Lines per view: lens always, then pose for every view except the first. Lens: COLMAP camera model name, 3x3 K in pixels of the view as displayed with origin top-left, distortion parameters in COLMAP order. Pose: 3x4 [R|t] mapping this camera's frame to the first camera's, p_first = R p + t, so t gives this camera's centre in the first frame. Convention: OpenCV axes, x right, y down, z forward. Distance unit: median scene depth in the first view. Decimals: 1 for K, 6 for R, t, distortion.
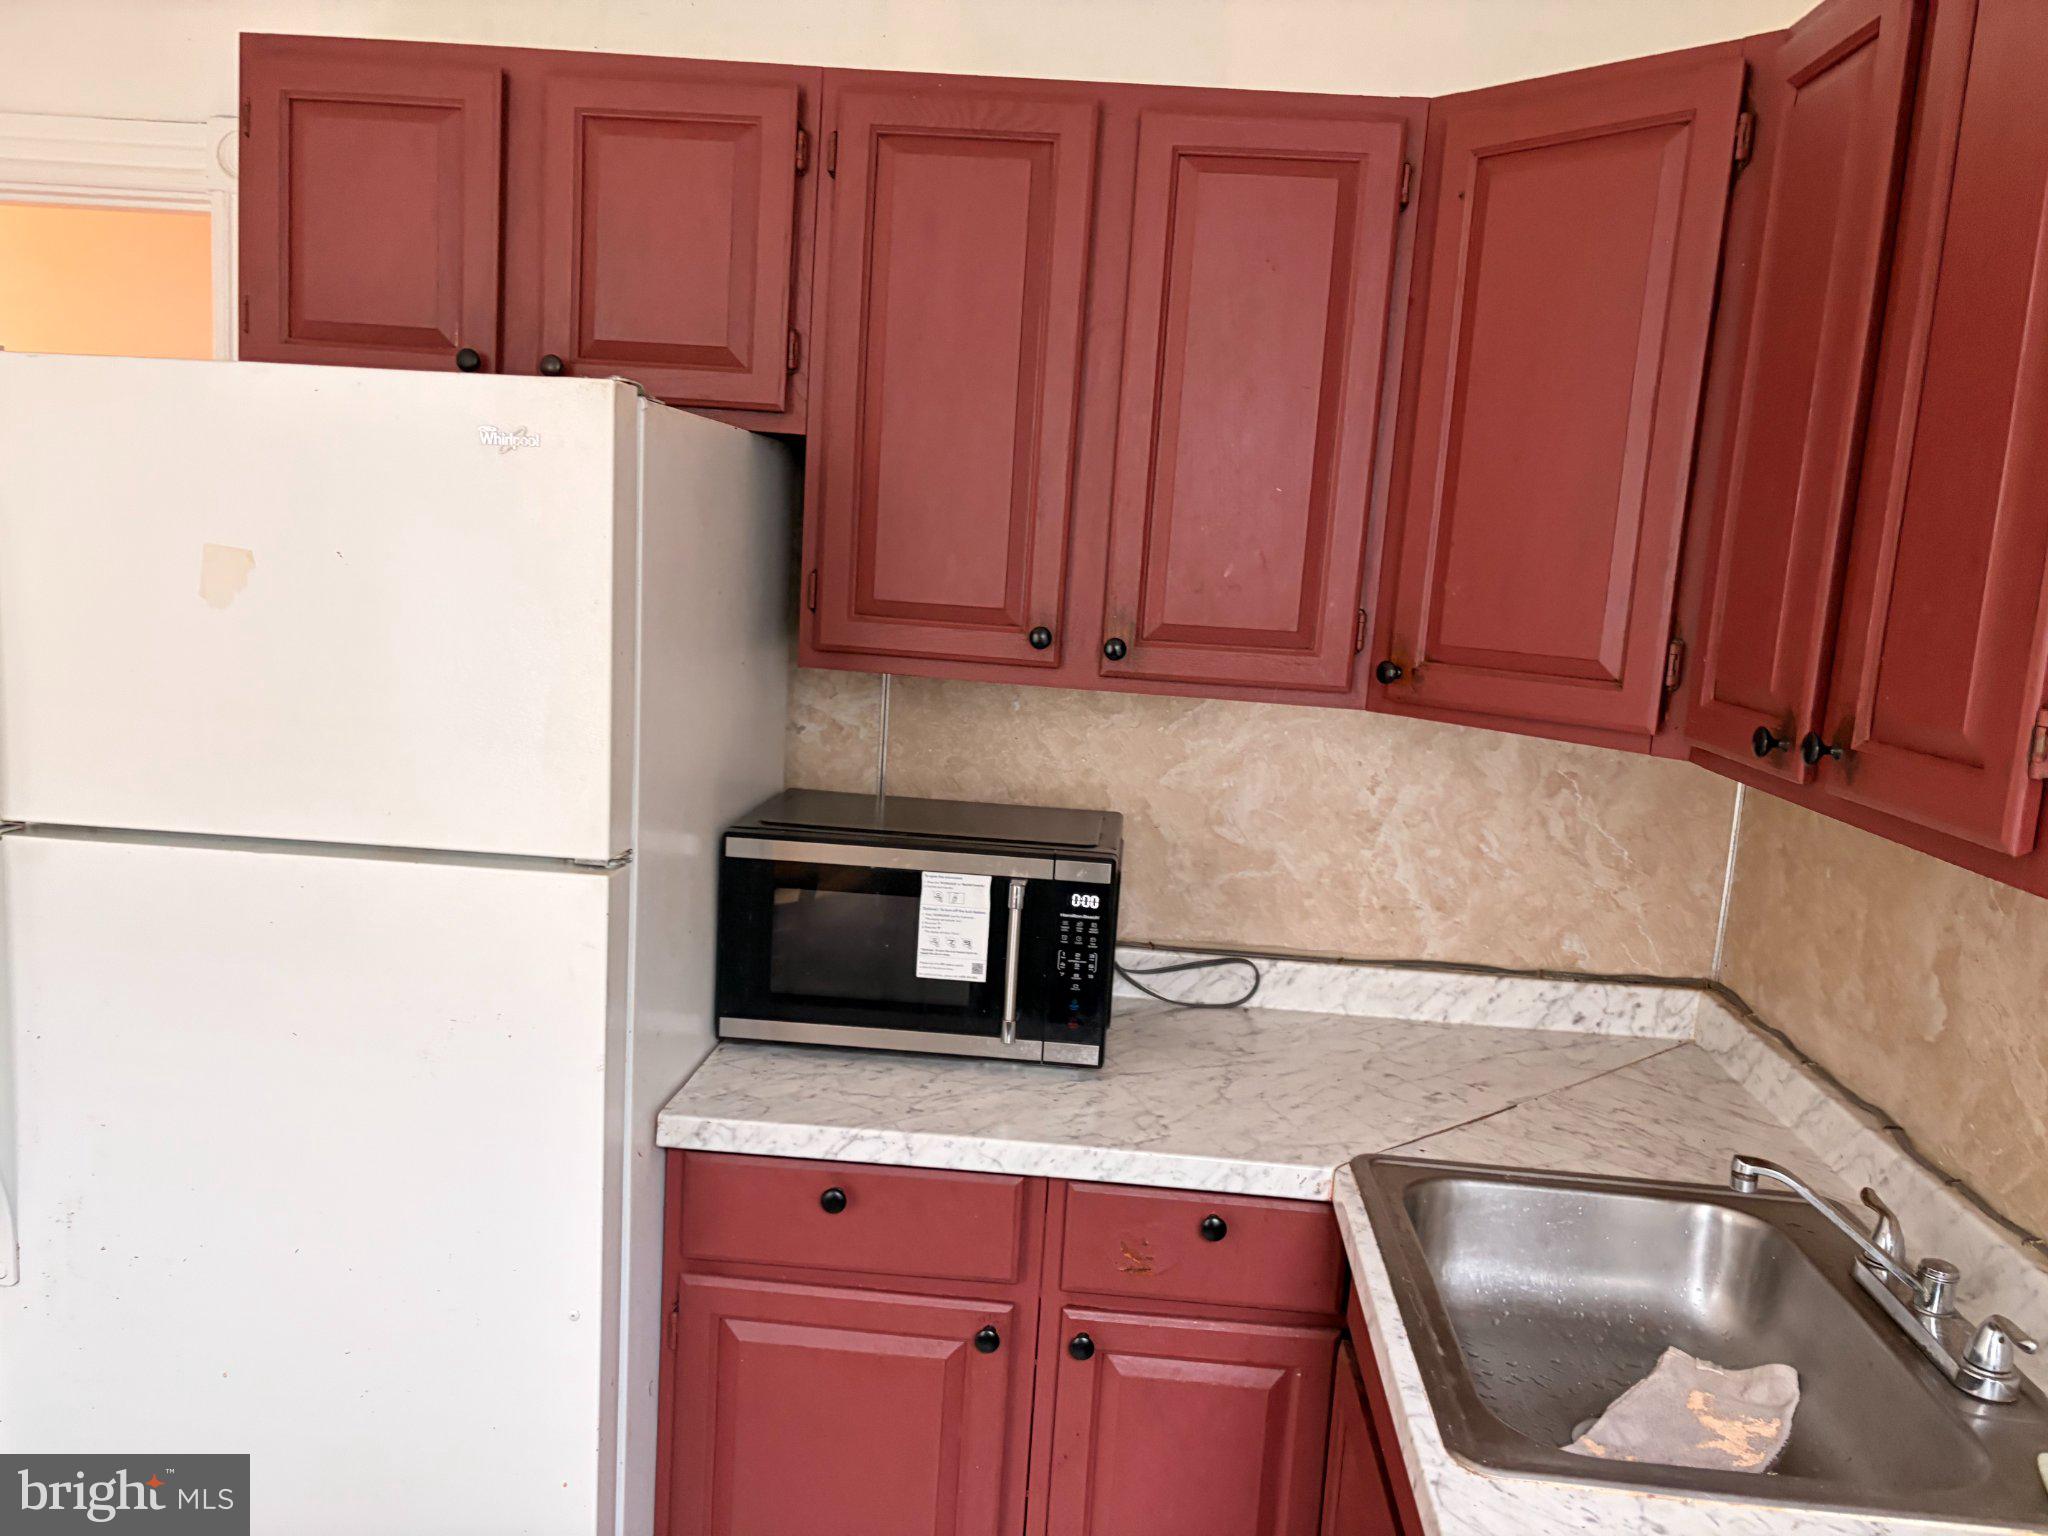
lens RADIAL K [[1543.0, 0, 1024.9], [0, 1543.0, 778.4], [0, 0, 1]] dist [0.050999, -0.056745]
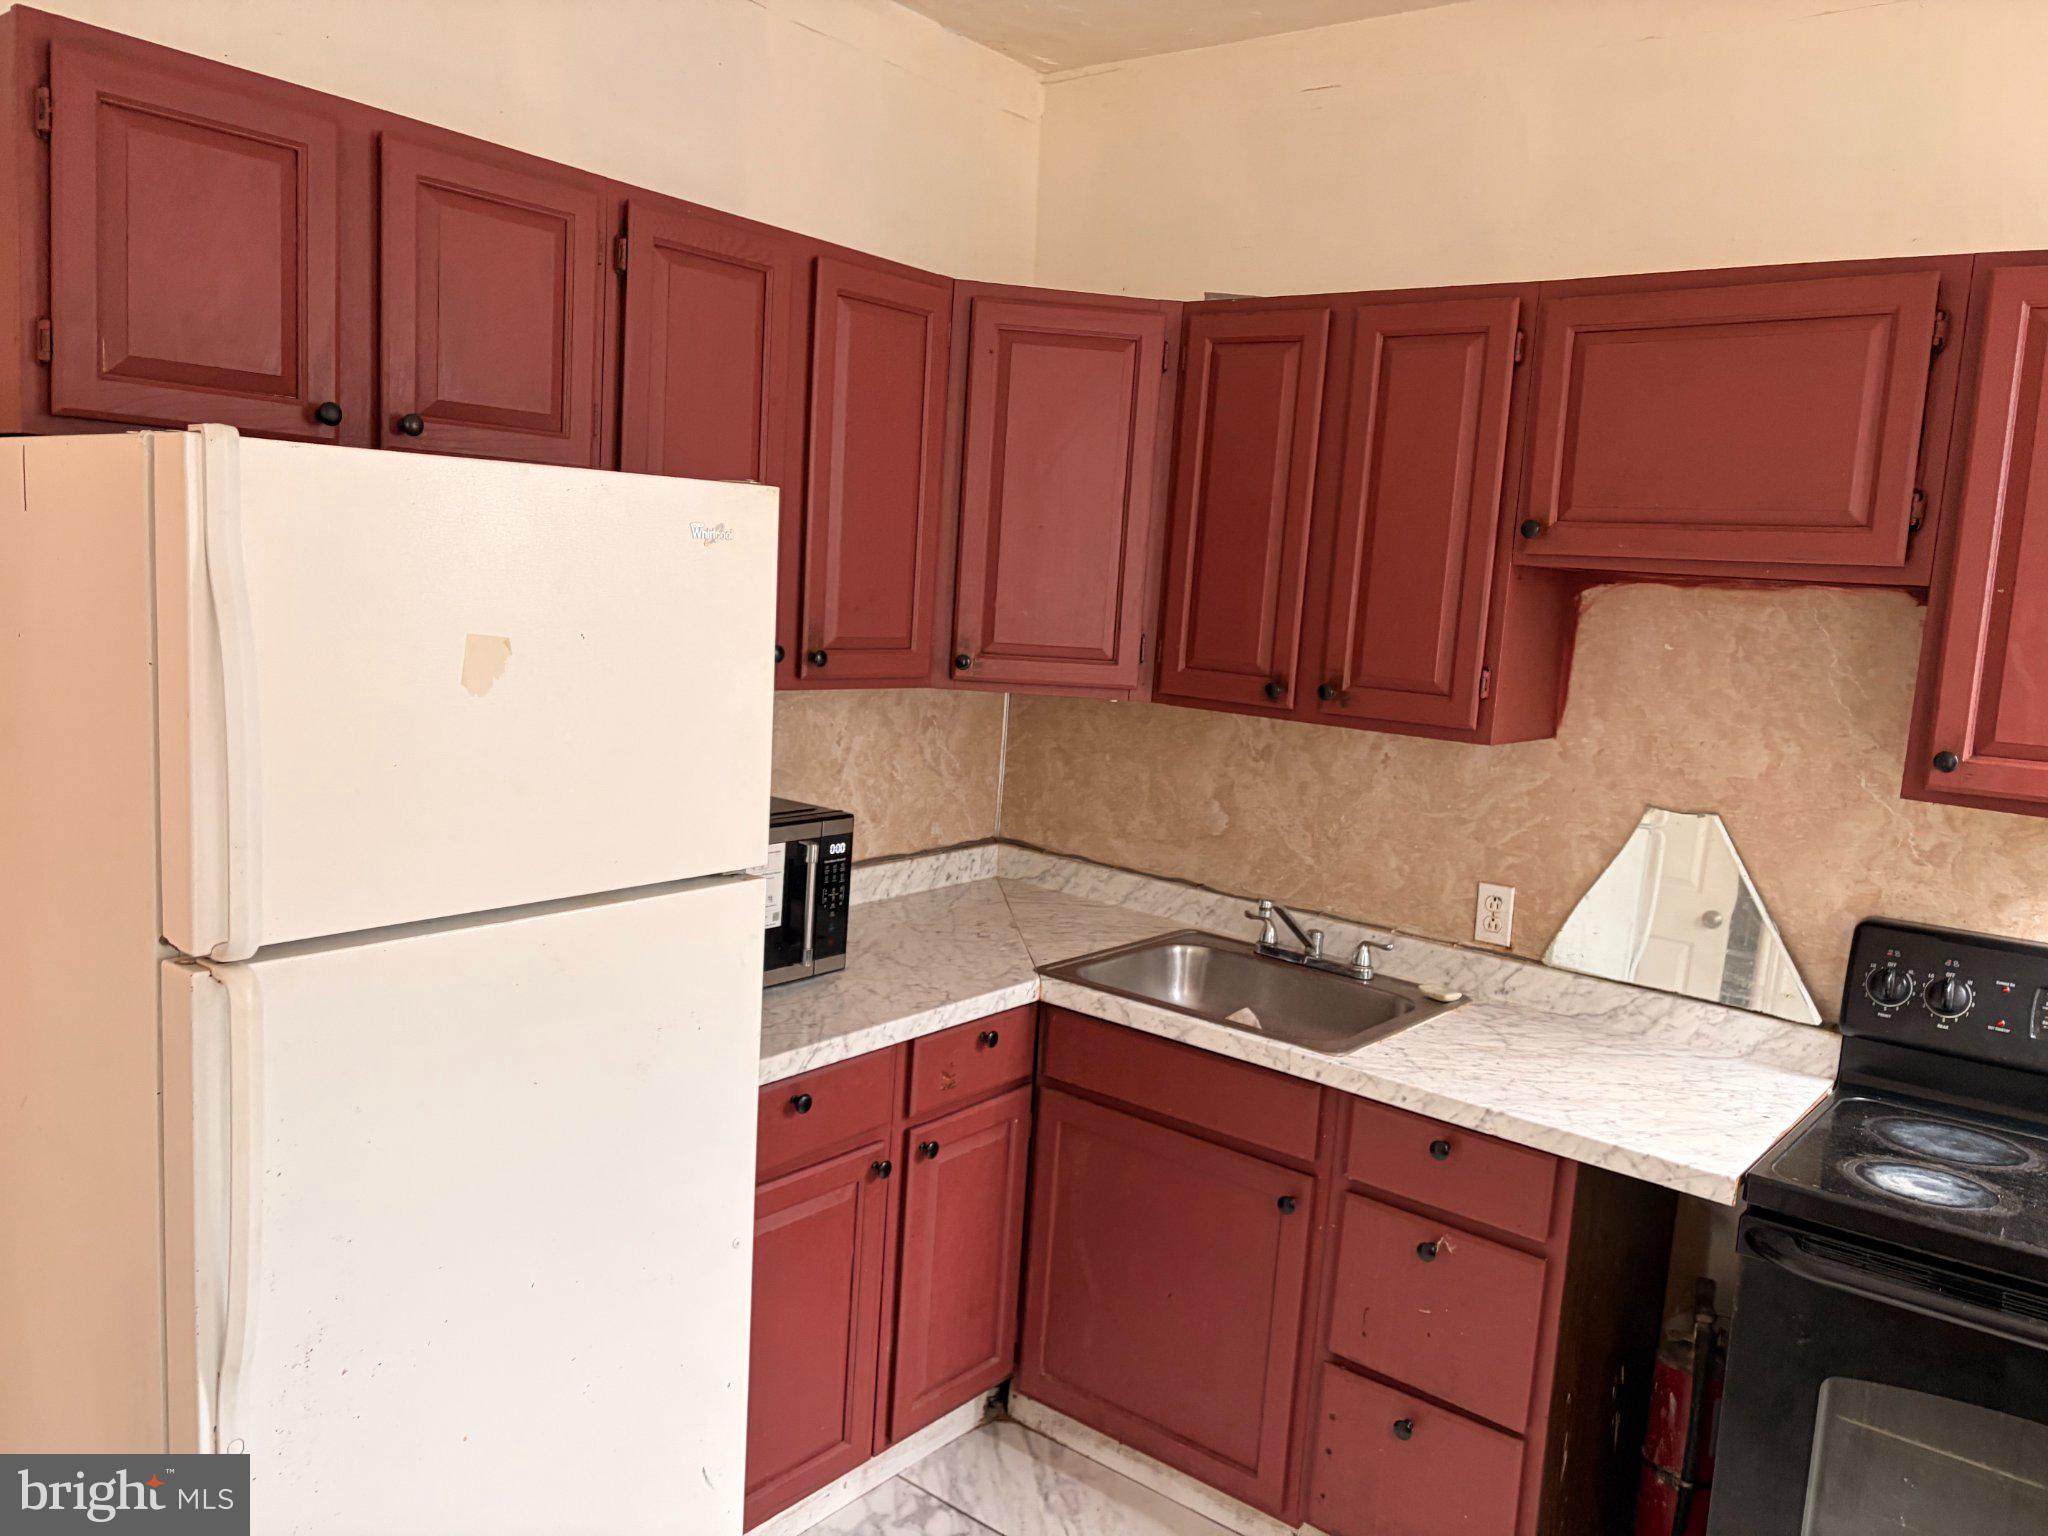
lens RADIAL K [[1543.0, 0, 1045.2], [0, 1543.0, 759.0], [0, 0, 1]] dist [0.050999, -0.056745]
pose [[0.558997, -0.129371, 0.819015, -0.938332], [0.093685, 0.991282, 0.092640, -0.103749], [-0.823860, 0.024944, 0.566244, 0.086601]]
